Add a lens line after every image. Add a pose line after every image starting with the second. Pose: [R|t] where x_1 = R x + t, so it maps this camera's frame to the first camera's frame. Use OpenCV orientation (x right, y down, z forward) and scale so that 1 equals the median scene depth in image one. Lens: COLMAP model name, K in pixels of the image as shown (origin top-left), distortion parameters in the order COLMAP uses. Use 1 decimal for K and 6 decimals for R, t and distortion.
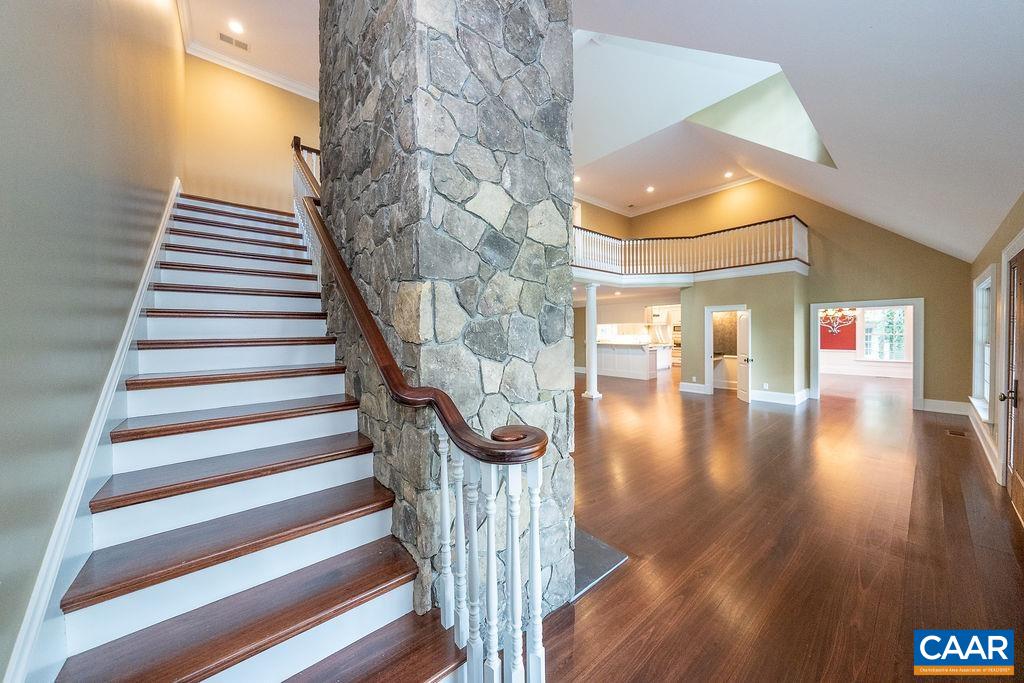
lens RADIAL K [[349.3, 0, 513.2], [0, 349.3, 337.0], [0, 0, 1]] dist [-0.000506, -0.000121]
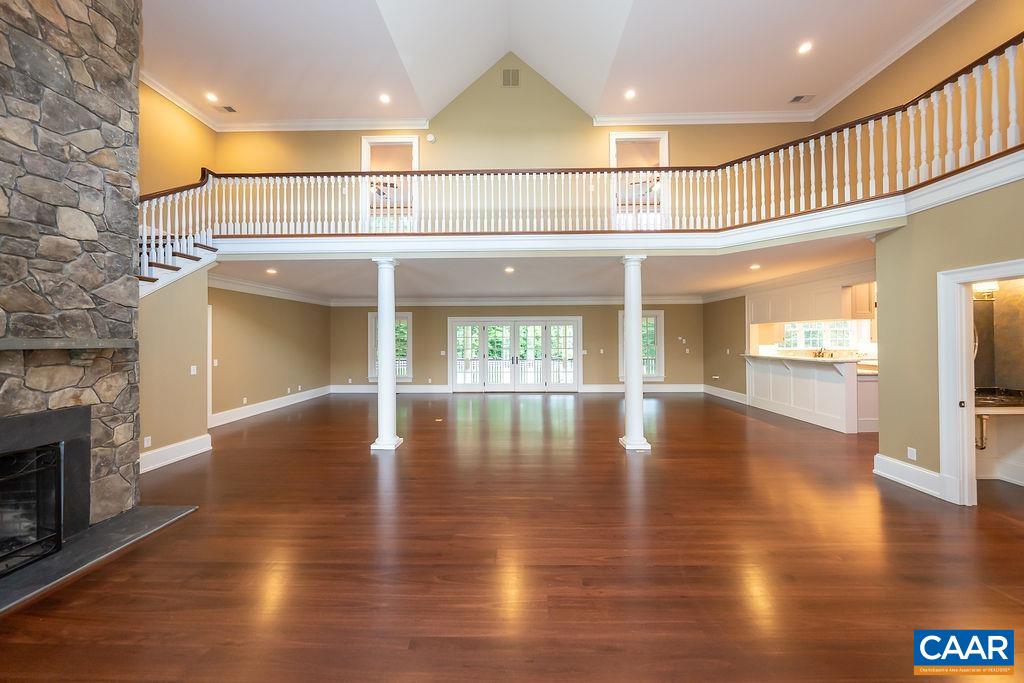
lens RADIAL K [[349.3, 0, 513.2], [0, 349.3, 337.0], [0, 0, 1]] dist [-0.000506, -0.000121]
pose [[0.756712, -0.001285, -0.653747, 0.440493], [-0.006753, 0.999929, -0.009783, -0.007453], [0.653713, 0.011817, 0.756650, 0.396864]]
